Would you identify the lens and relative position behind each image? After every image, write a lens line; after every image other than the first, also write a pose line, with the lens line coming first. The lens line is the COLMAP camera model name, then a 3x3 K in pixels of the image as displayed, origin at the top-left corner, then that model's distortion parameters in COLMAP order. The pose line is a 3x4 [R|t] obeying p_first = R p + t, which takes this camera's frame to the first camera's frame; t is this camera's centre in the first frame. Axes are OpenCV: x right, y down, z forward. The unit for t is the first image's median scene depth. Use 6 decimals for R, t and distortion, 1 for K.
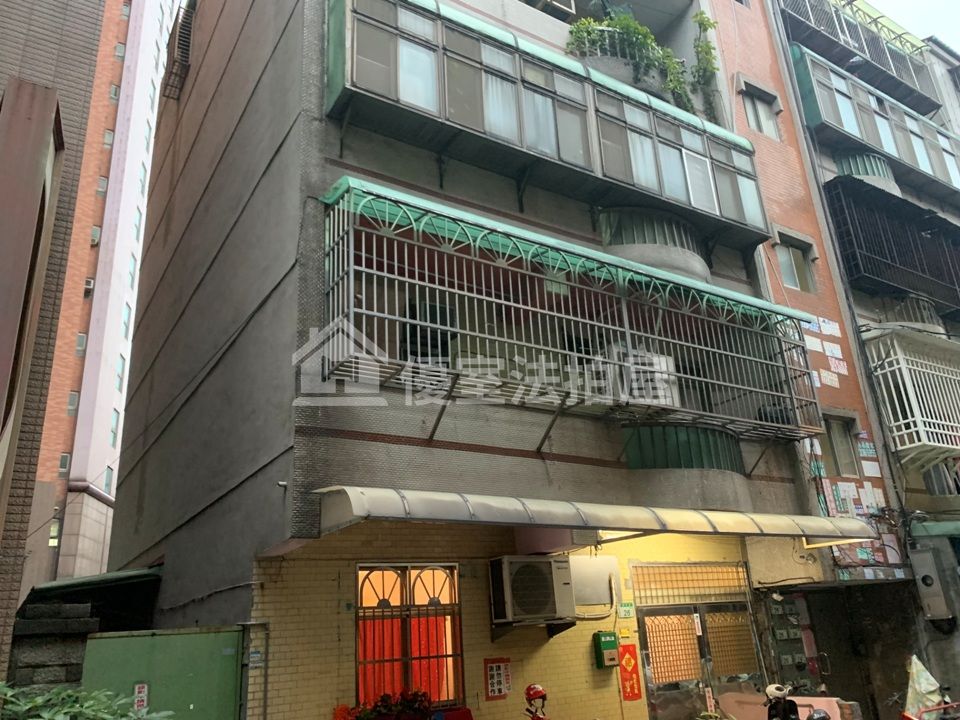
lens RADIAL K [[746.7, 0, 480.0], [0, 746.7, 360.0], [0, 0, 1]] dist [0.009532, -0.008932]
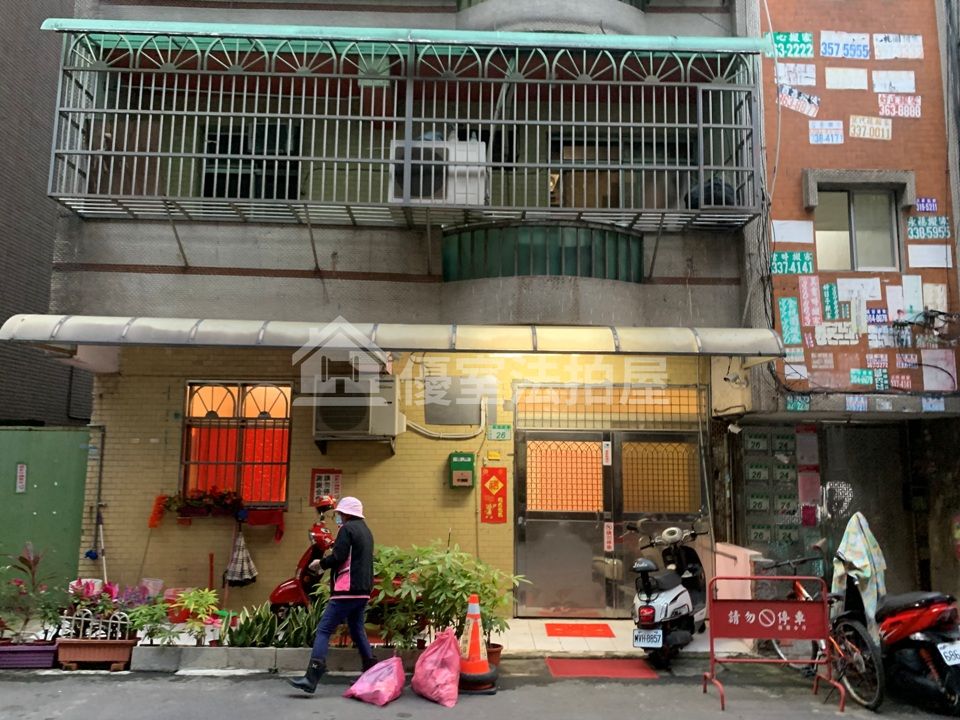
lens RADIAL K [[742.3, 0, 463.5], [0, 742.3, 358.2], [0, 0, 1]] dist [0.043959, -0.048746]
pose [[0.847450, -0.000806, -0.530875, 0.646802], [0.125858, 0.971795, 0.199436, 0.057706], [0.515740, -0.235827, 0.823649, 0.246104]]
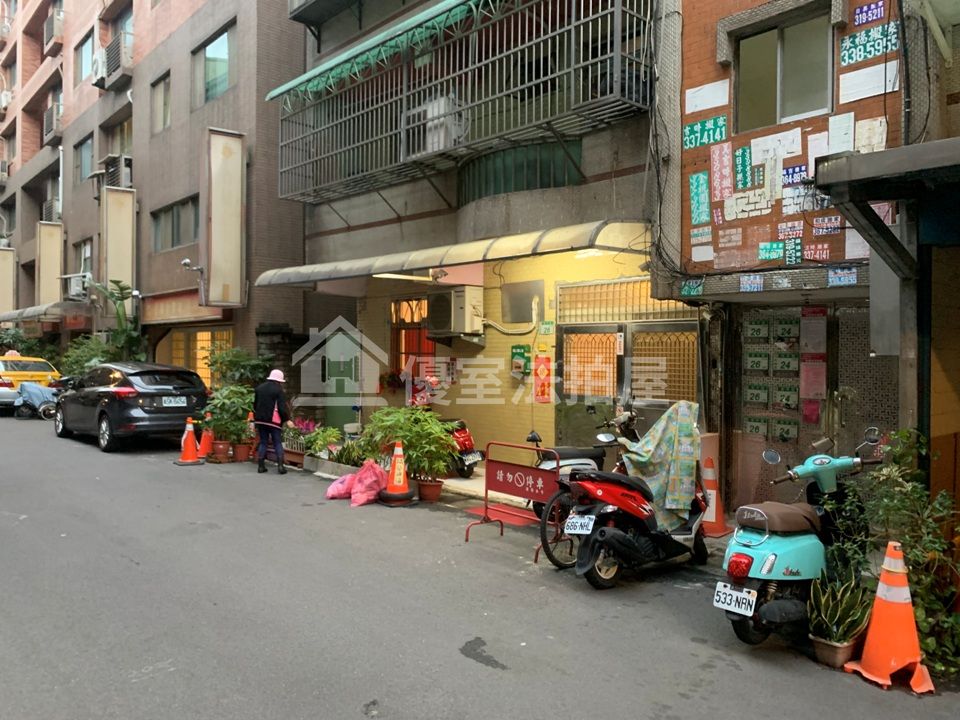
lens RADIAL K [[713.2, 0, 480.0], [0, 713.2, 360.0], [0, 0, 1]] dist [0.000523, -0.010938]
pose [[0.177887, 0.073220, -0.981323, 1.201685], [0.326380, 0.936390, 0.129032, 0.214749], [0.928349, -0.343237, 0.142675, 0.751295]]
